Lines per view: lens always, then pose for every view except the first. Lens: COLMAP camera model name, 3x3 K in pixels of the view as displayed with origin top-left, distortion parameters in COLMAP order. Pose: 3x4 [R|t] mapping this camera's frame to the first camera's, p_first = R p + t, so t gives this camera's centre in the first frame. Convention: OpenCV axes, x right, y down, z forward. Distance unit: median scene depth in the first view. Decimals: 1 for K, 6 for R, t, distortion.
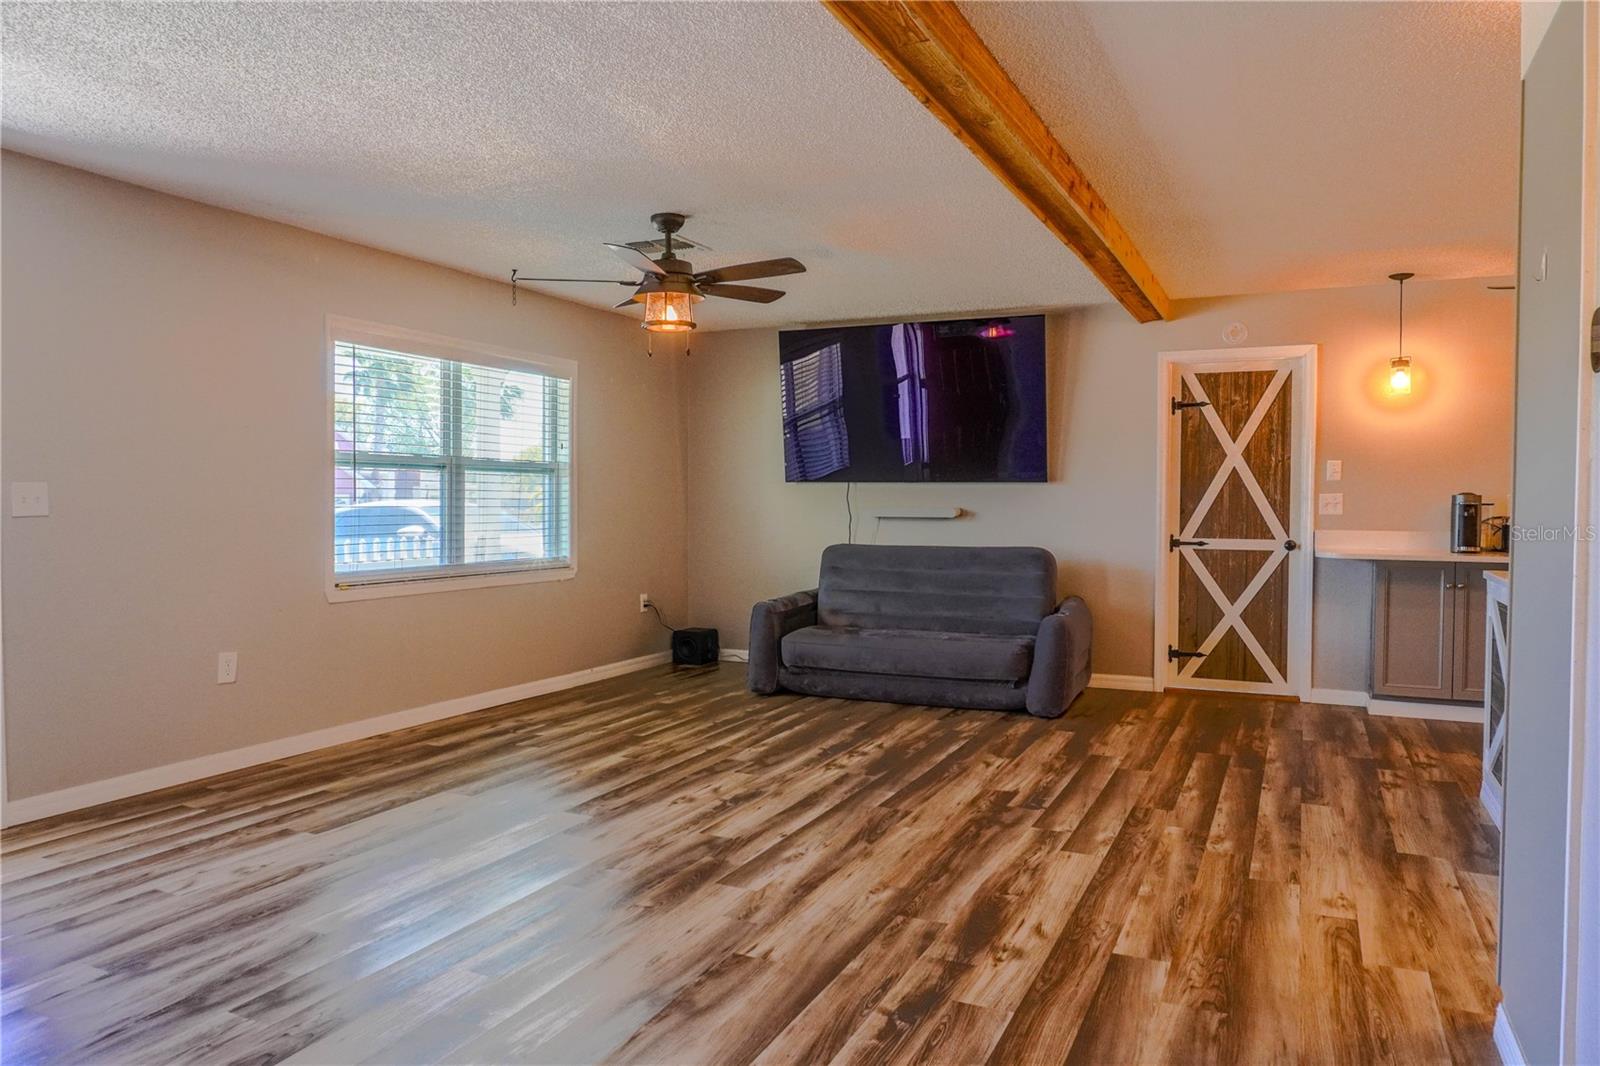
lens RADIAL K [[1078.8, 0, 802.5], [0, 1078.8, 534.6], [0, 0, 1]] dist [-0.039039, 0.016998]
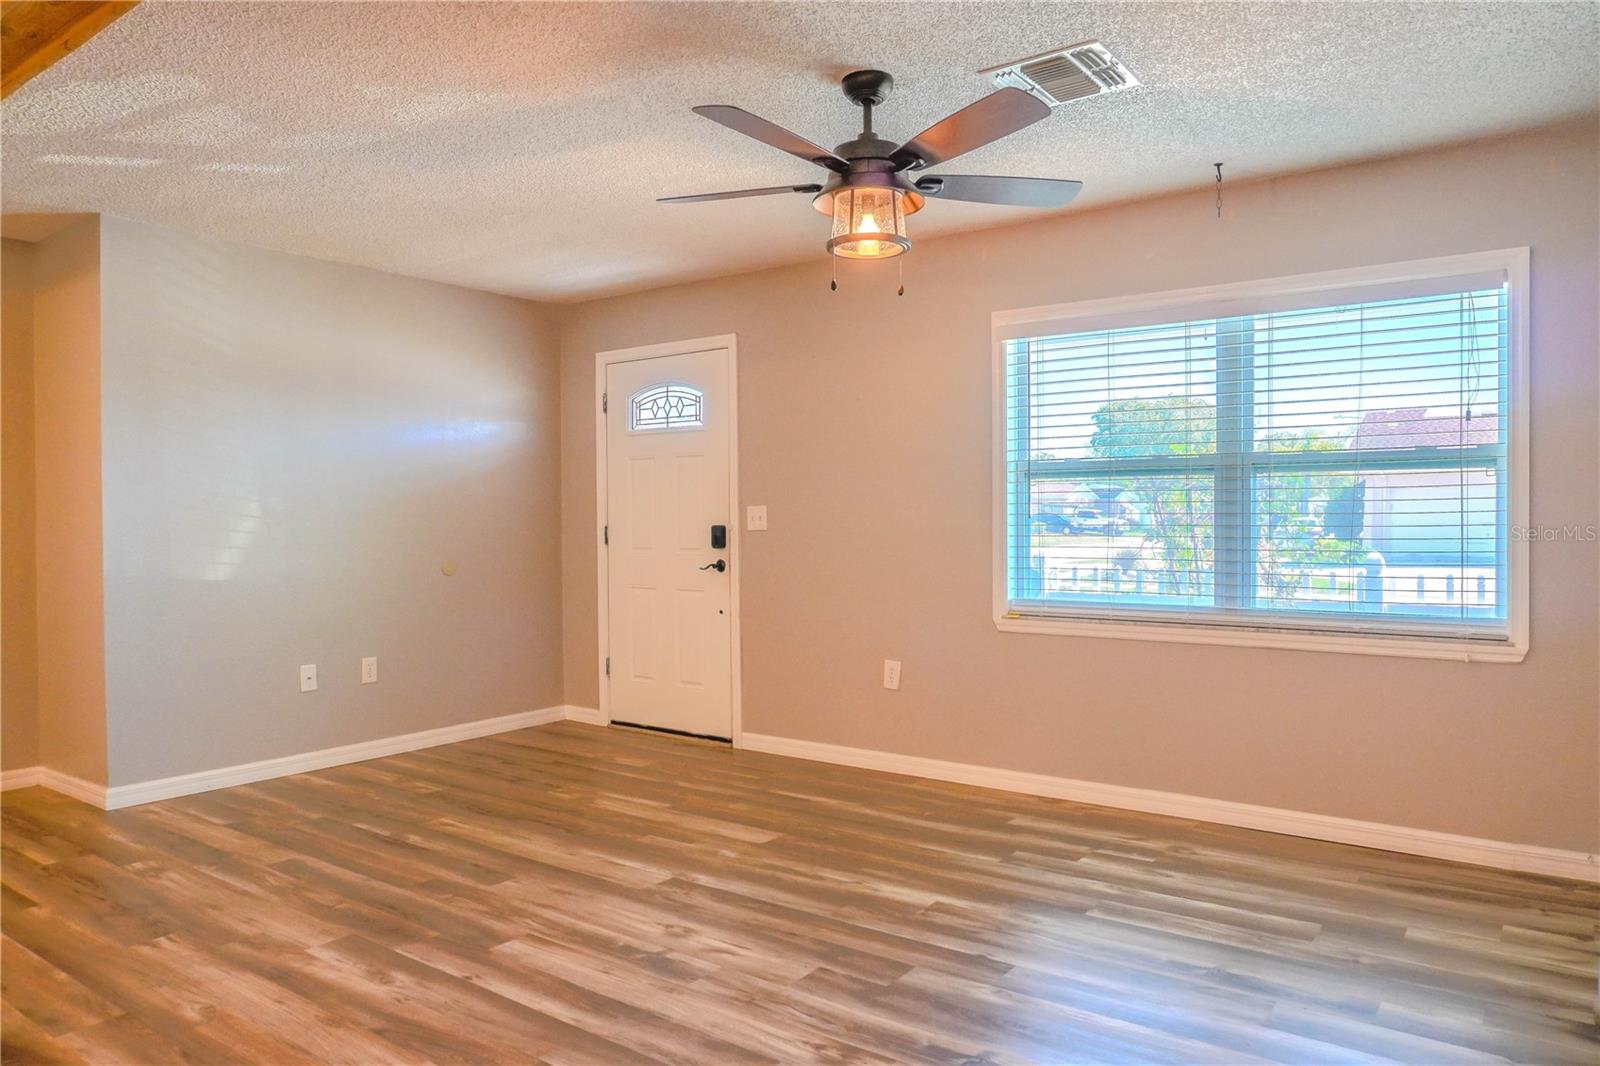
lens RADIAL K [[1078.8, 0, 807.2], [0, 1078.8, 525.3], [0, 0, 1]] dist [-0.039039, 0.016998]
pose [[-0.198272, 0.002312, -0.980144, 0.596053], [-0.028554, 0.999559, 0.008134, -0.034081], [0.979731, 0.029600, -0.198118, 1.261543]]
